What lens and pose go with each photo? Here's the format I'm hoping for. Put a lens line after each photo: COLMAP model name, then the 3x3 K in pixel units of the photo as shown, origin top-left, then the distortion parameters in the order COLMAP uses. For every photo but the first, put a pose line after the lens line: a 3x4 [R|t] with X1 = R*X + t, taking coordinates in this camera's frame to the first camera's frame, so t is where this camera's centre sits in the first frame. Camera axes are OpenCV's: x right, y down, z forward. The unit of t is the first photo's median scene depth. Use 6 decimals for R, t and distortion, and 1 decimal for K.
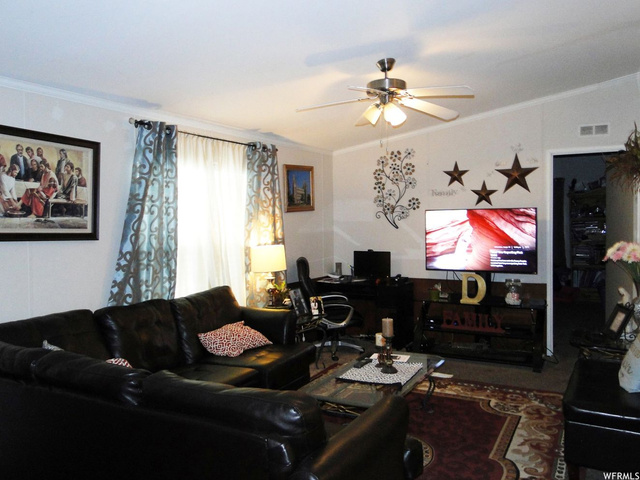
lens RADIAL K [[530.3, 0, 323.1], [0, 530.3, 237.3], [0, 0, 1]] dist [0.003222, -0.004170]
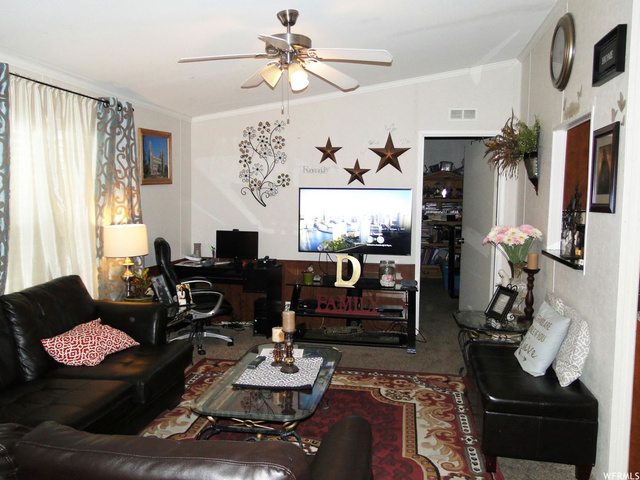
lens RADIAL K [[530.3, 0, 323.1], [0, 530.3, 237.3], [0, 0, 1]] dist [0.003222, -0.004170]
pose [[0.946315, 0.001114, 0.323244, -0.076314], [-0.015773, 0.998962, 0.042735, -0.005070], [-0.322861, -0.045540, 0.945350, 0.111229]]
